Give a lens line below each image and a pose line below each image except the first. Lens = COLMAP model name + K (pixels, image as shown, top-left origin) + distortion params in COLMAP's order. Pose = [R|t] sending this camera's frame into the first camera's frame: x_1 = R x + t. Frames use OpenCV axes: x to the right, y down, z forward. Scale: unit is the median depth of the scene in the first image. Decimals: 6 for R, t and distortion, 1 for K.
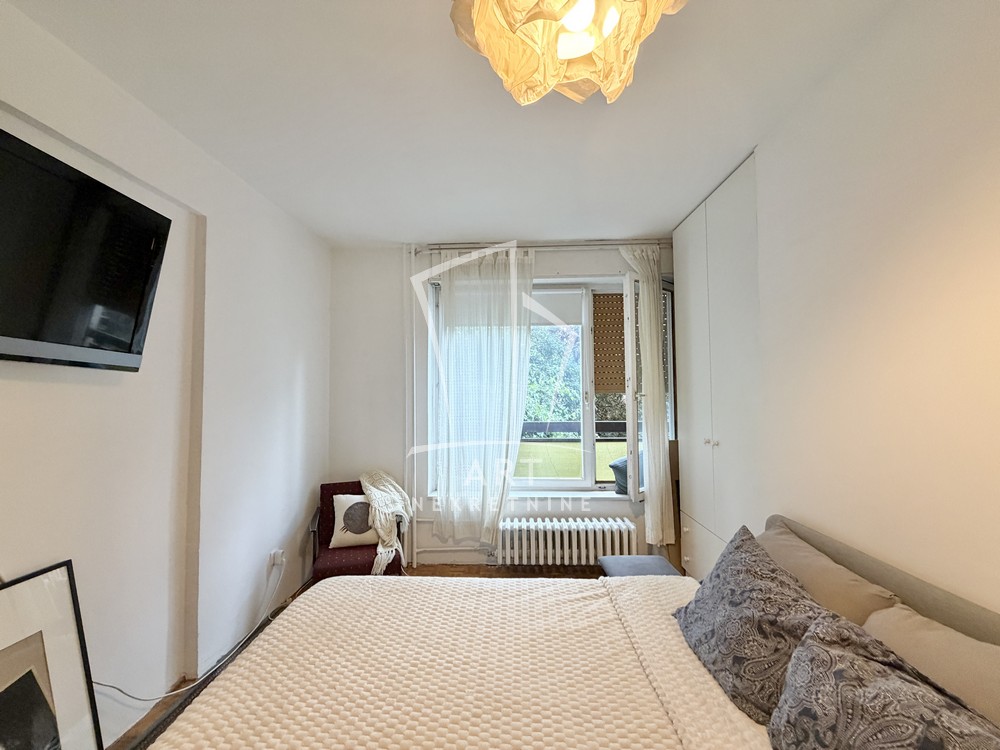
lens RADIAL K [[406.8, 0, 499.2], [0, 406.8, 374.9], [0, 0, 1]] dist [0.000305, -0.000621]
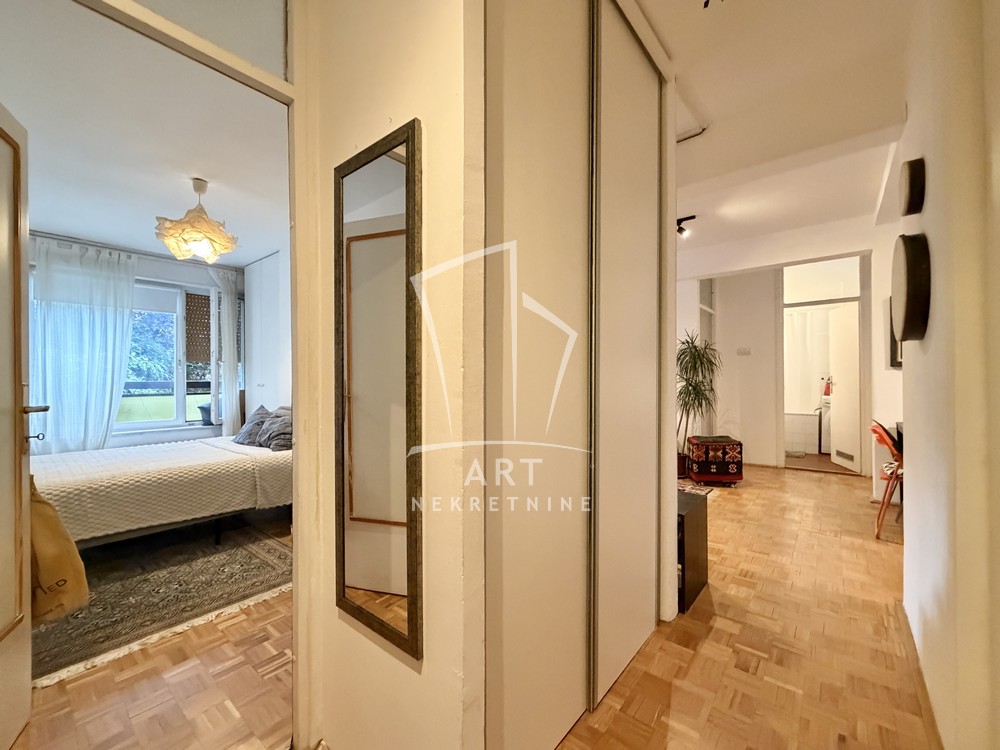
lens RADIAL K [[406.8, 0, 481.8], [0, 406.8, 380.4], [0, 0, 1]] dist [0.000305, -0.000621]
pose [[0.626792, 0.003561, 0.779179, -0.267249], [-0.035393, 0.999088, 0.023905, 0.046223], [-0.778383, -0.042561, 0.626346, -0.836878]]
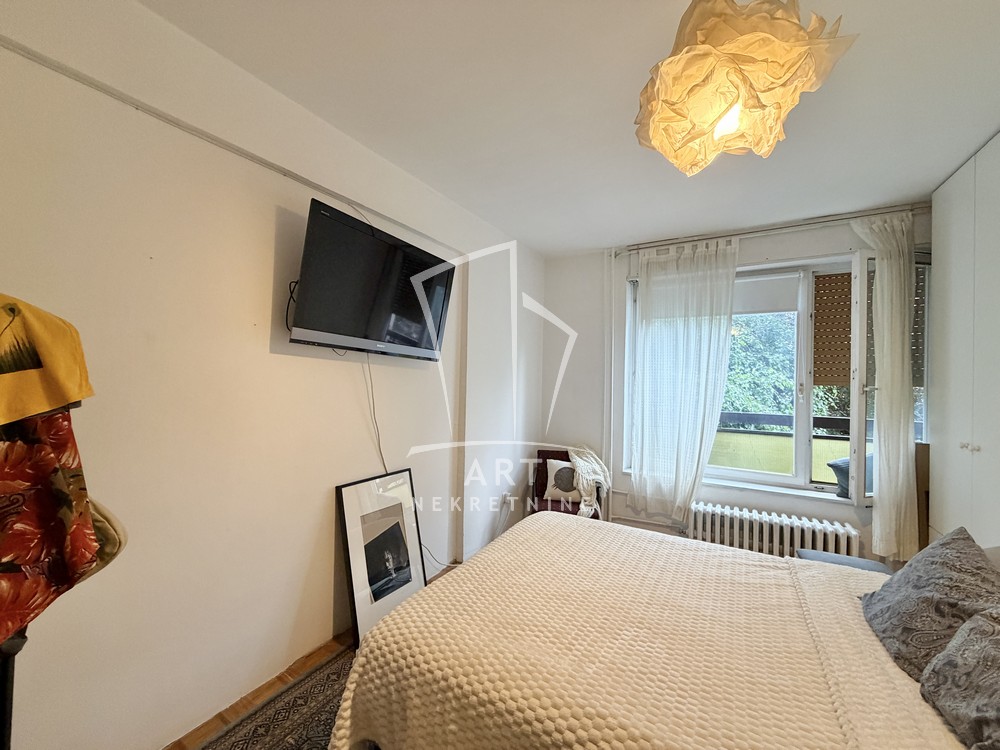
lens RADIAL K [[406.8, 0, 496.5], [0, 406.8, 378.2], [0, 0, 1]] dist [0.000305, -0.000621]
pose [[0.882829, 0.023990, -0.469082, 0.039761], [-0.006267, 0.999208, 0.039307, -0.002290], [0.469654, -0.031762, 0.882279, -0.159058]]
